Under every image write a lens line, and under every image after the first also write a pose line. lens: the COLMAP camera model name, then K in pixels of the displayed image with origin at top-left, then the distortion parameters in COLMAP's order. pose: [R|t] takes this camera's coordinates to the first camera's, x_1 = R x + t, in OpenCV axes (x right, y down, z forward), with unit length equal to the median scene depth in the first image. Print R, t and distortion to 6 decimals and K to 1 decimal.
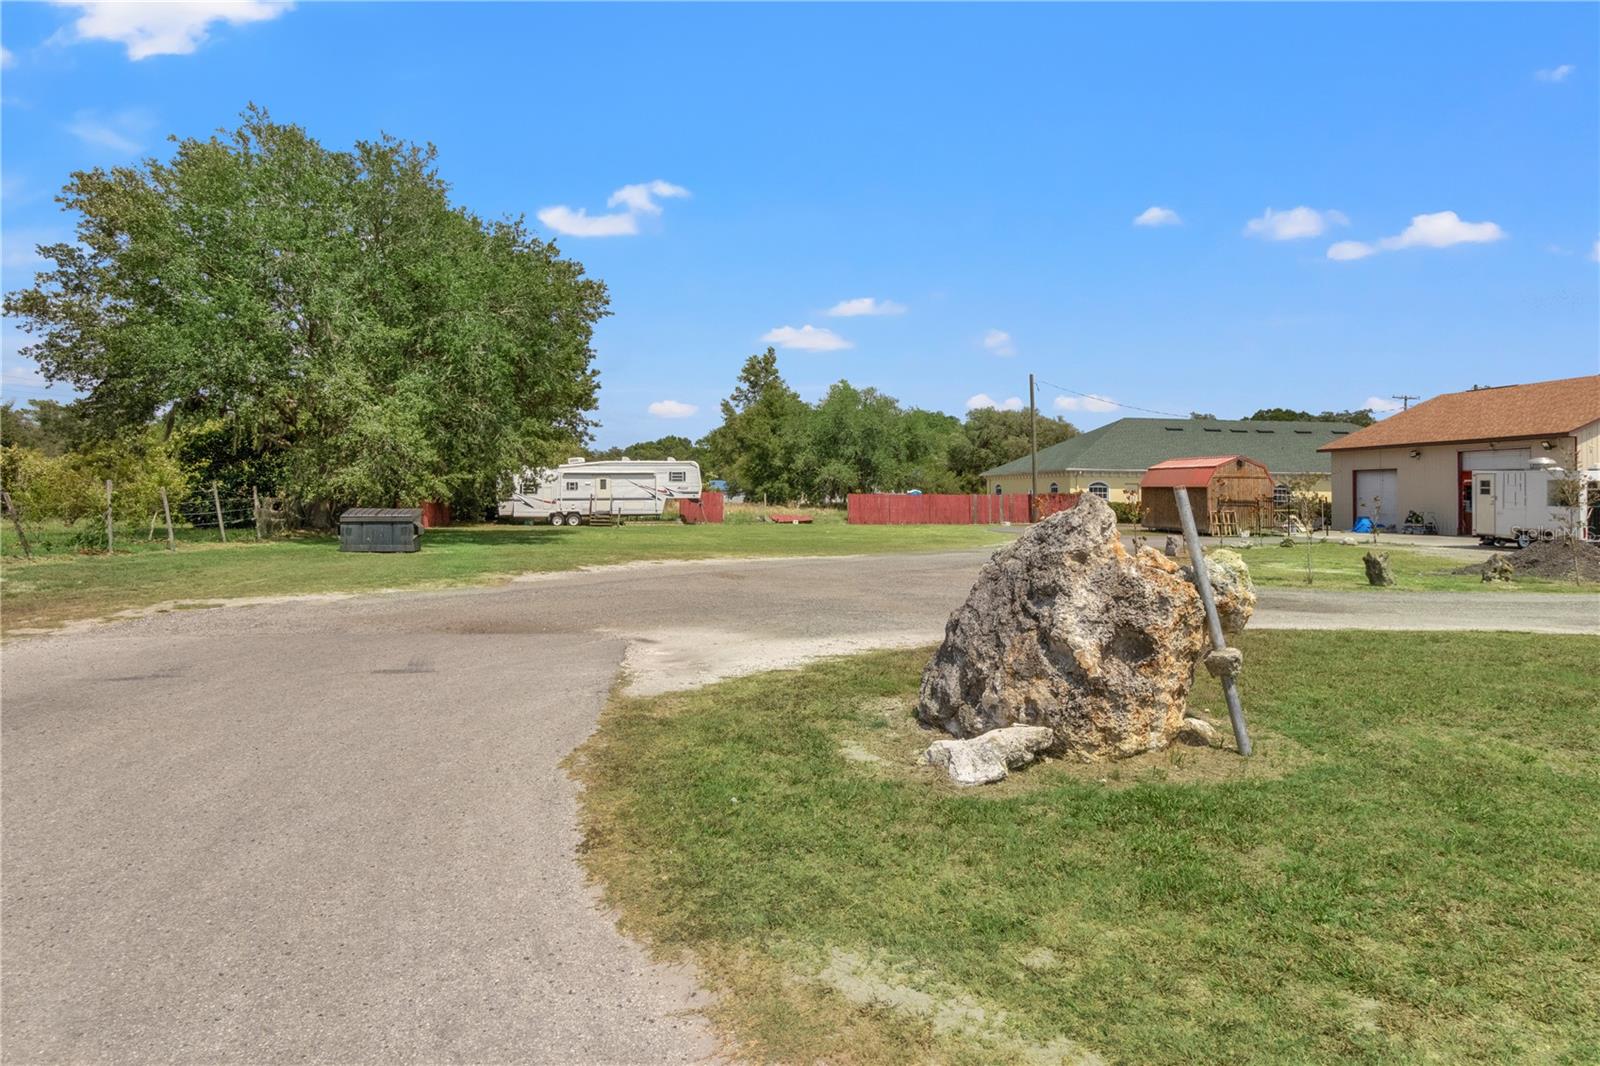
lens RADIAL K [[1020.0, 0, 807.0], [0, 1020.0, 554.3], [0, 0, 1]] dist [0.002716, 0.000669]
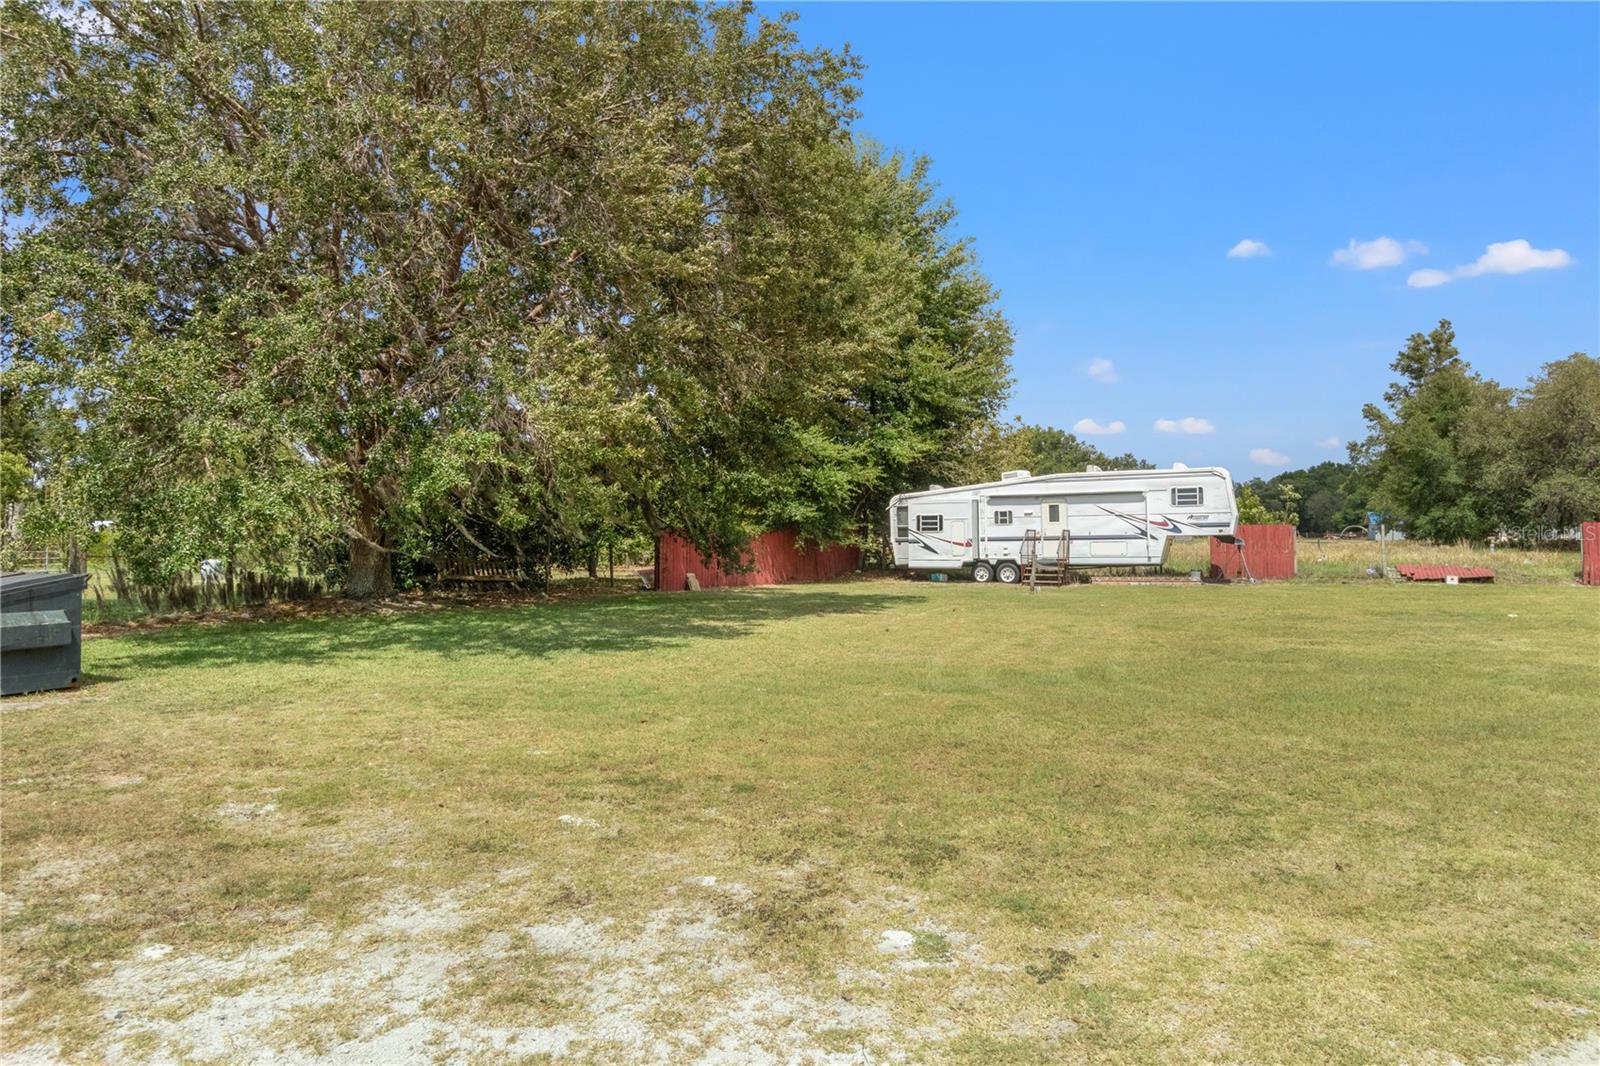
lens RADIAL K [[1008.0, 0, 797.0], [0, 1008.0, 507.5], [0, 0, 1]] dist [0.004994, 0.000147]
pose [[0.807722, -0.028179, -0.588889, 0.023914], [-0.021885, 0.996736, -0.077712, -0.022849], [0.589157, 0.075658, 0.804469, 0.435227]]
